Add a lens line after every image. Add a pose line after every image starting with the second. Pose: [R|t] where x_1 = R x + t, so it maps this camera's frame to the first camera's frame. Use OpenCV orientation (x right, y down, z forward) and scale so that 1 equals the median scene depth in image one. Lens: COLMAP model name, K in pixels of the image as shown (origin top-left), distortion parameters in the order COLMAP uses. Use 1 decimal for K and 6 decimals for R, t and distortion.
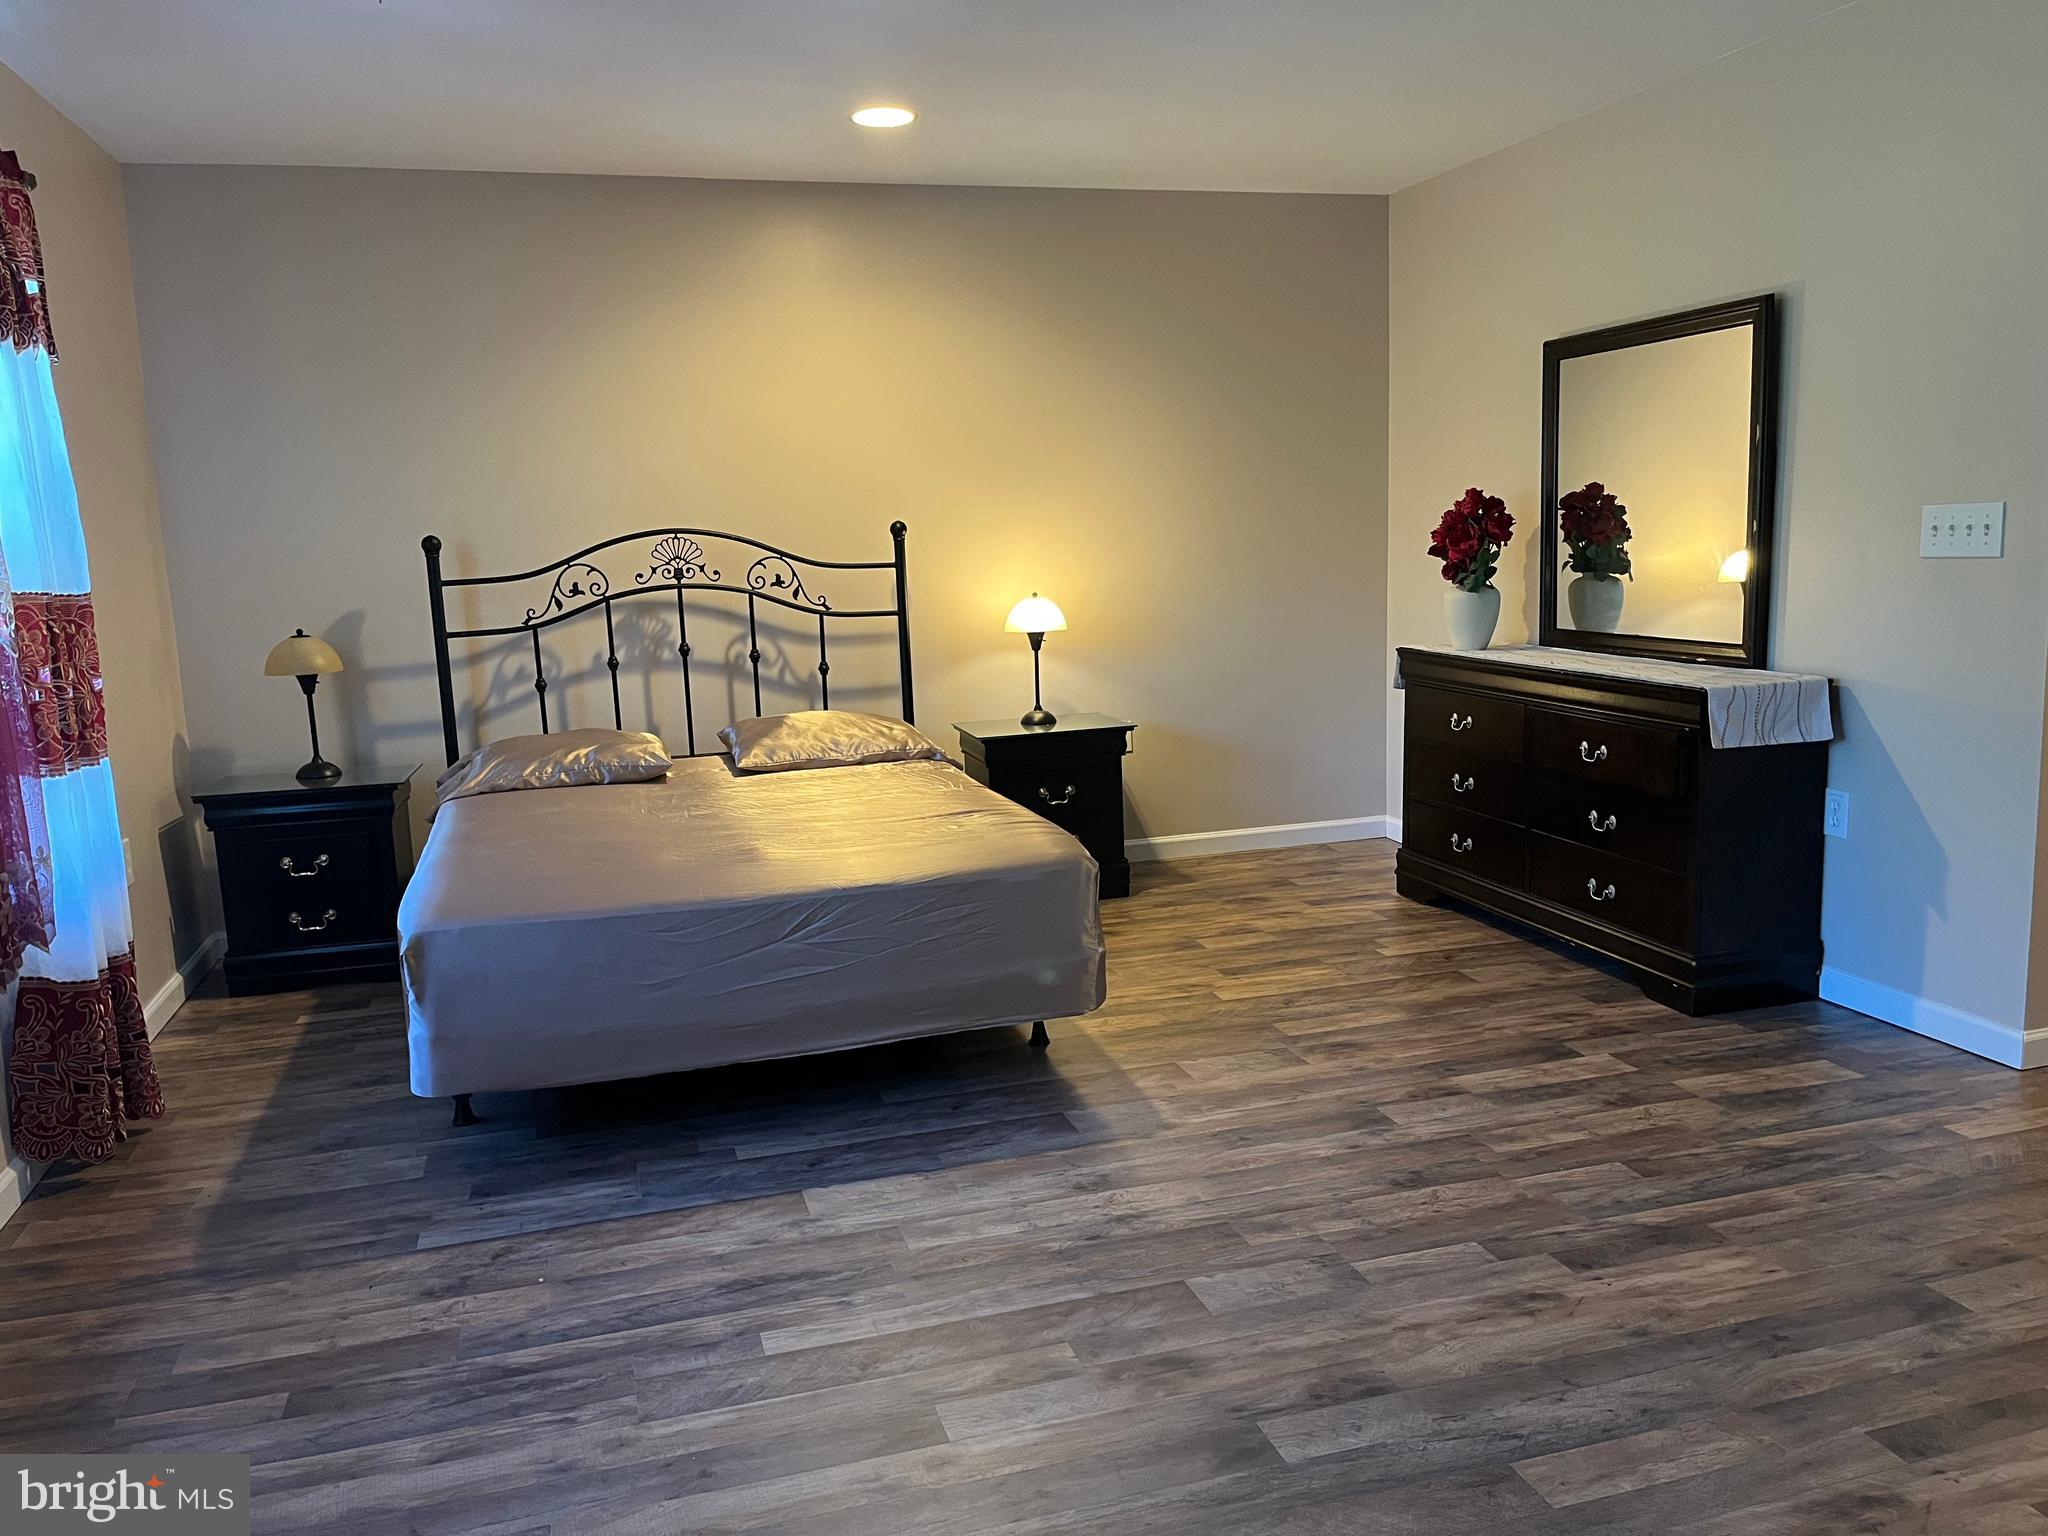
lens RADIAL K [[1536.9, 0, 1018.1], [0, 1536.9, 775.9], [0, 0, 1]] dist [0.067360, -0.086933]
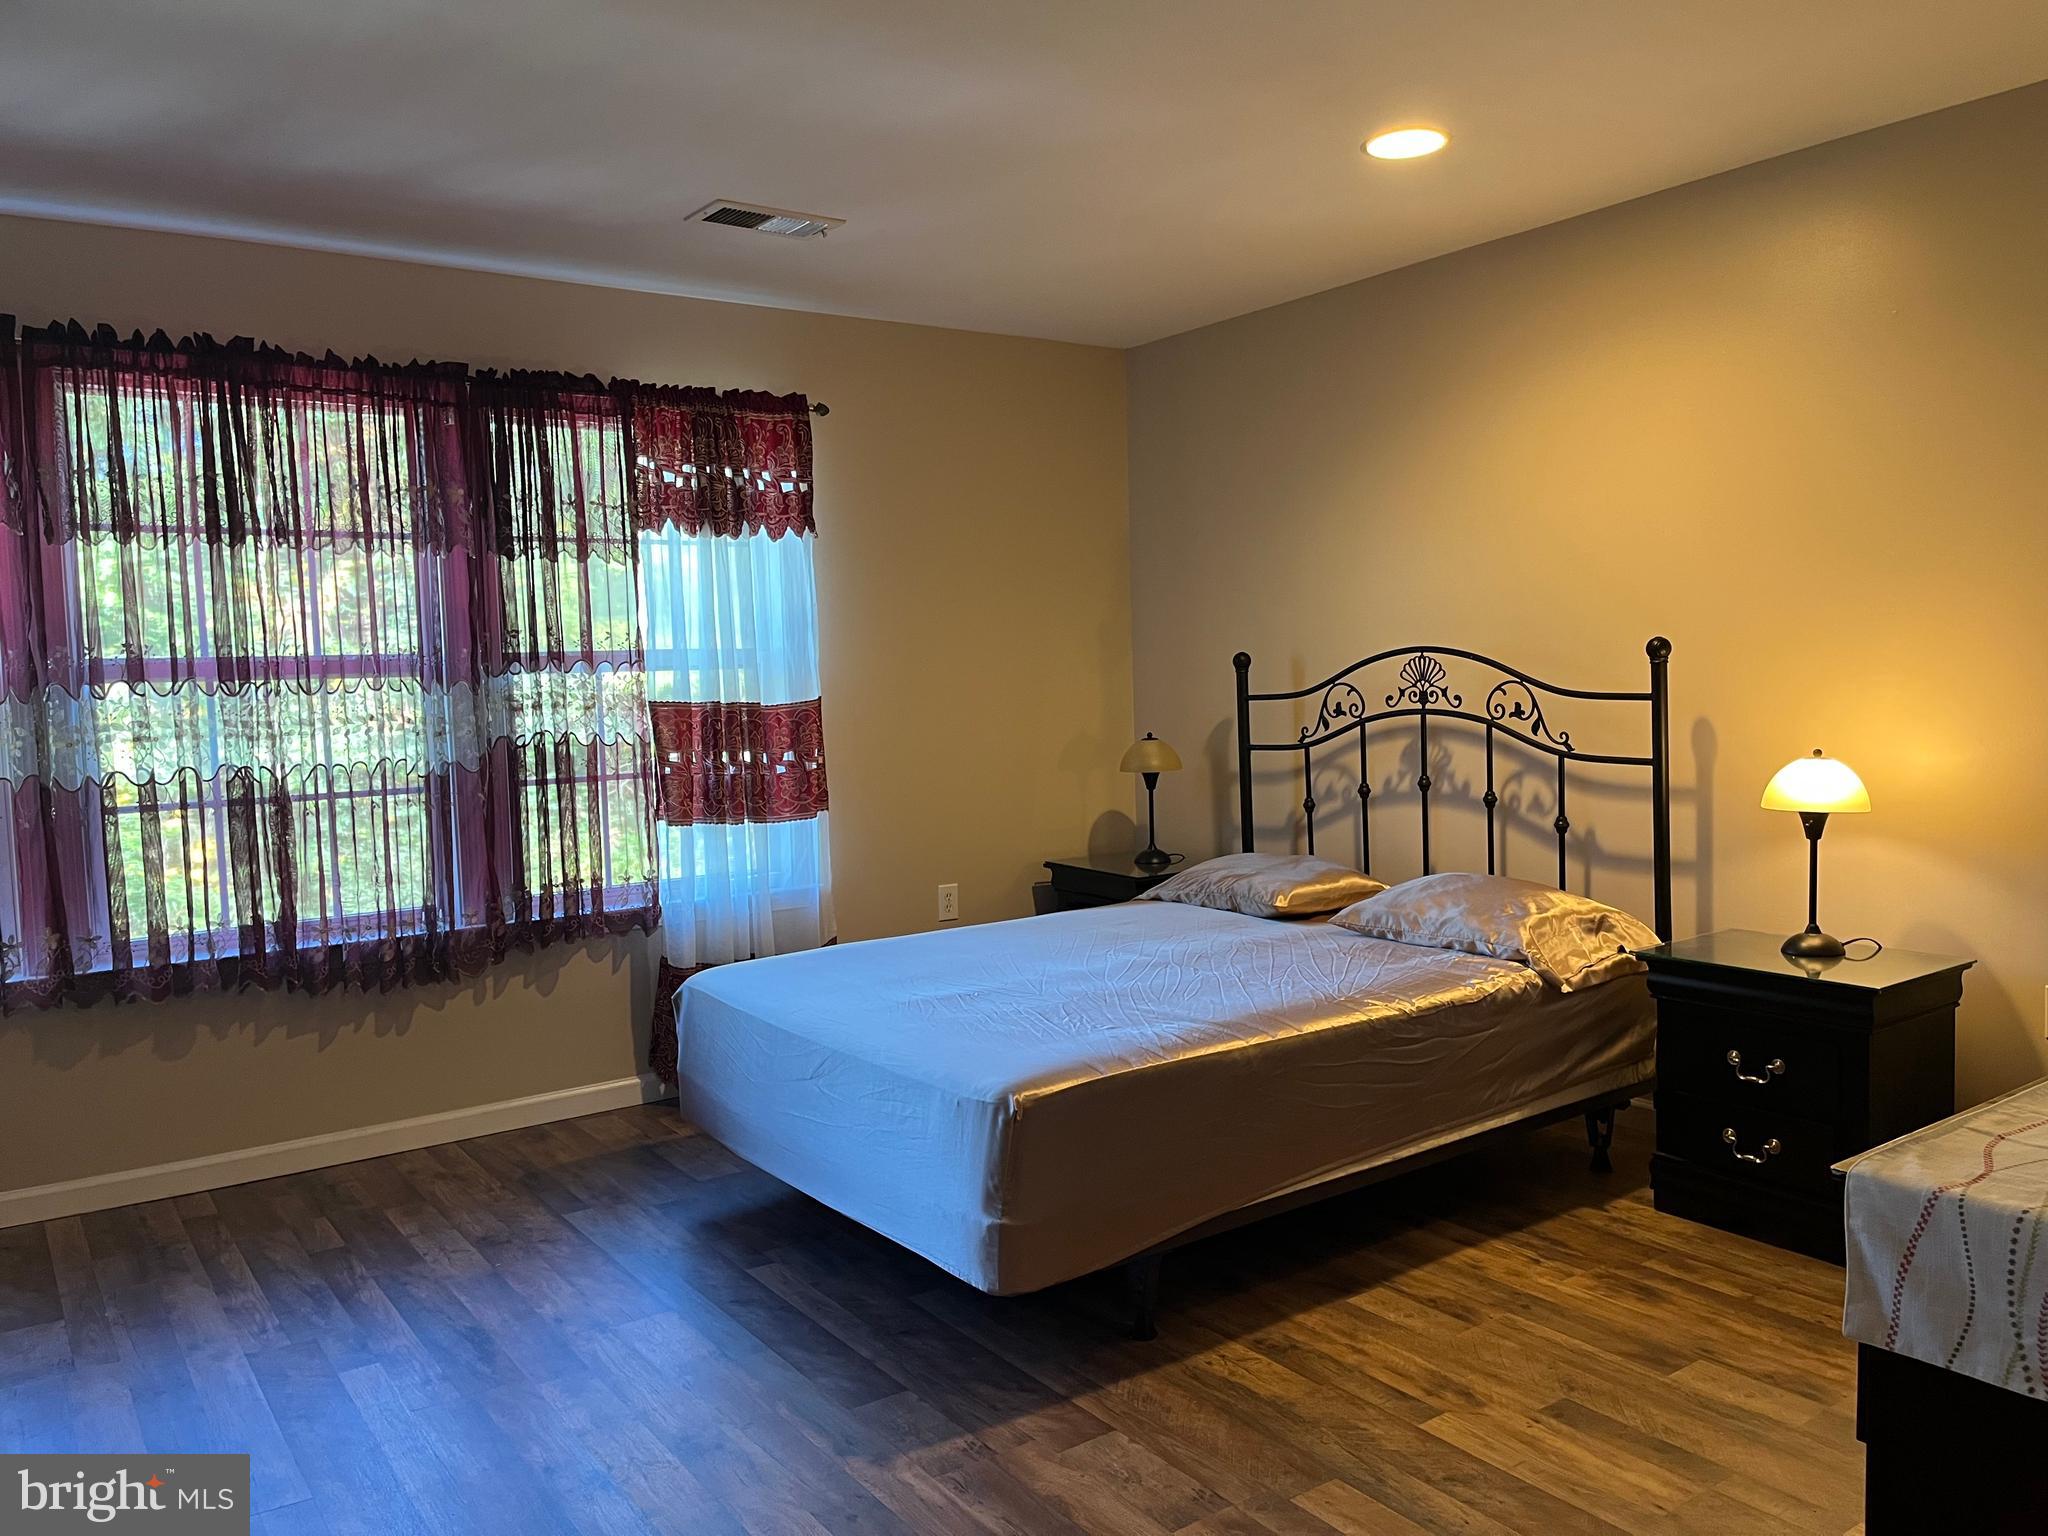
lens RADIAL K [[1536.9, 0, 1075.5], [0, 1536.9, 765.7], [0, 0, 1]] dist [0.067360, -0.086933]
pose [[0.334970, 0.088887, -0.938027, 0.683367], [-0.132873, 0.990048, 0.046367, -0.135344], [0.932813, 0.109107, 0.343447, 0.656981]]
